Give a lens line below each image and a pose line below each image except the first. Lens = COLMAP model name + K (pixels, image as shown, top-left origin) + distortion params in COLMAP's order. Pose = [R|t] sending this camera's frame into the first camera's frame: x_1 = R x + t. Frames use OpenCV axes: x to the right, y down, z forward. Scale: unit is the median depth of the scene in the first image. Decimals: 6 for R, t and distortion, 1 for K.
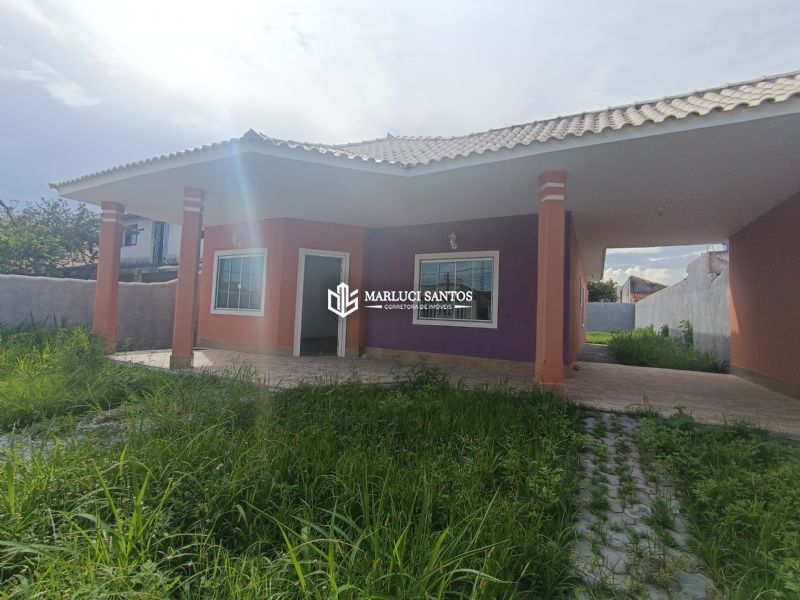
lens RADIAL K [[372.5, 0, 398.4], [0, 372.5, 296.8], [0, 0, 1]] dist [0.000278, 0.000971]
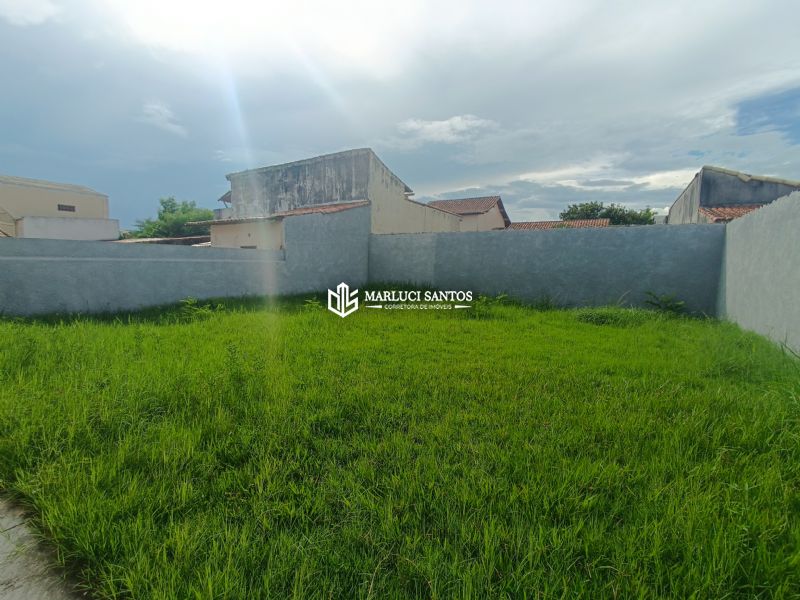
lens RADIAL K [[372.5, 0, 398.4], [0, 372.5, 296.8], [0, 0, 1]] dist [0.000278, 0.000971]
pose [[0.998110, -0.017951, -0.058772, 0.755831], [0.025280, 0.991652, 0.126438, 0.076558], [0.056012, -0.127685, 0.990232, 1.373994]]
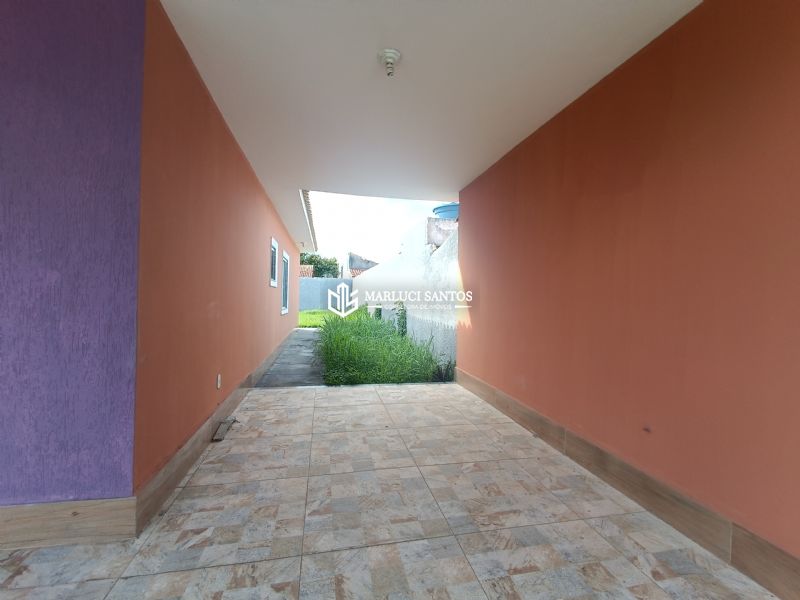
lens RADIAL K [[372.5, 0, 398.4], [0, 372.5, 296.8], [0, 0, 1]] dist [0.000278, 0.000971]
pose [[0.775382, -0.015253, 0.631308, 0.223644], [-0.029526, 0.997739, 0.060370, 0.002134], [-0.630802, -0.065450, 0.773179, 0.331502]]
